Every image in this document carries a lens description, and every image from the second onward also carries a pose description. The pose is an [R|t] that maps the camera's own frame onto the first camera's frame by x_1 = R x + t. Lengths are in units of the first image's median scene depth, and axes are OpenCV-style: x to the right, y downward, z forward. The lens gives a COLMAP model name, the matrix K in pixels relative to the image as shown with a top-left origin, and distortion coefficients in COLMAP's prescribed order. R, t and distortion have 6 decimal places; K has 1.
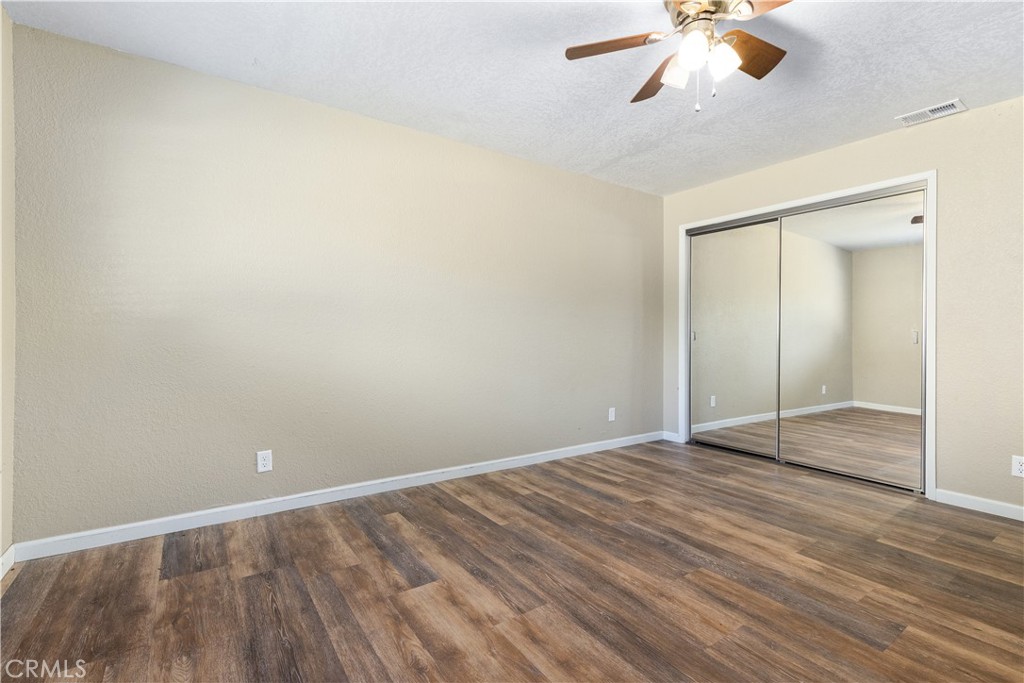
lens RADIAL K [[458.2, 0, 510.6], [0, 458.2, 341.0], [0, 0, 1]] dist [0.003881, -0.000548]
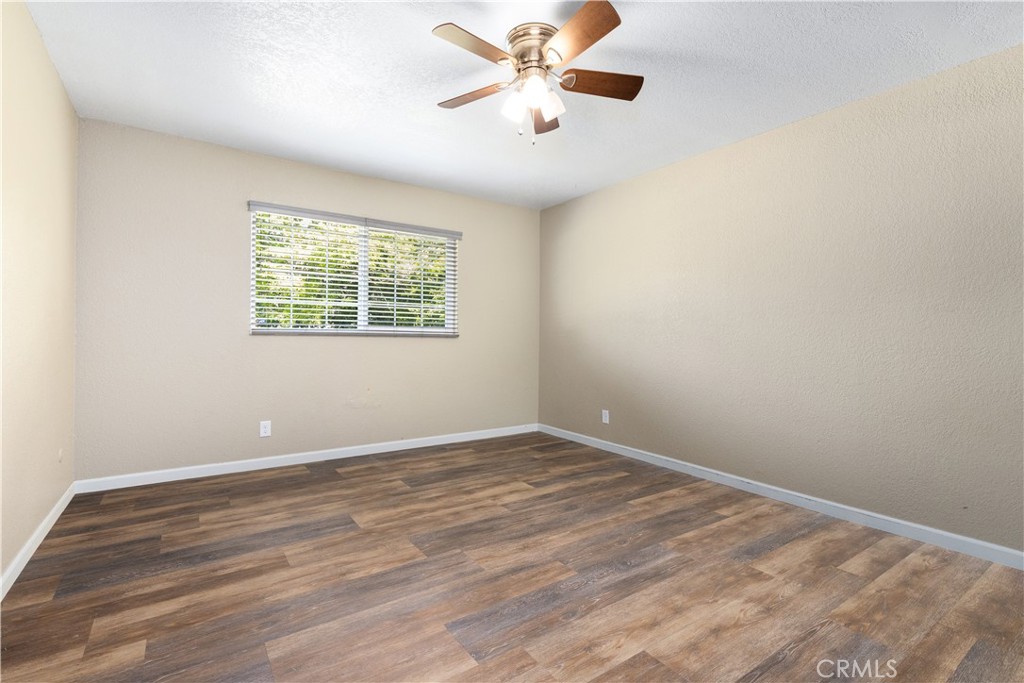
lens RADIAL K [[458.2, 0, 510.6], [0, 458.2, 341.0], [0, 0, 1]] dist [0.003881, -0.000548]
pose [[0.023017, 0.007853, -0.999704, 1.192734], [-0.028668, 0.999563, 0.007192, -0.006825], [0.999324, 0.028494, 0.023232, 0.699799]]
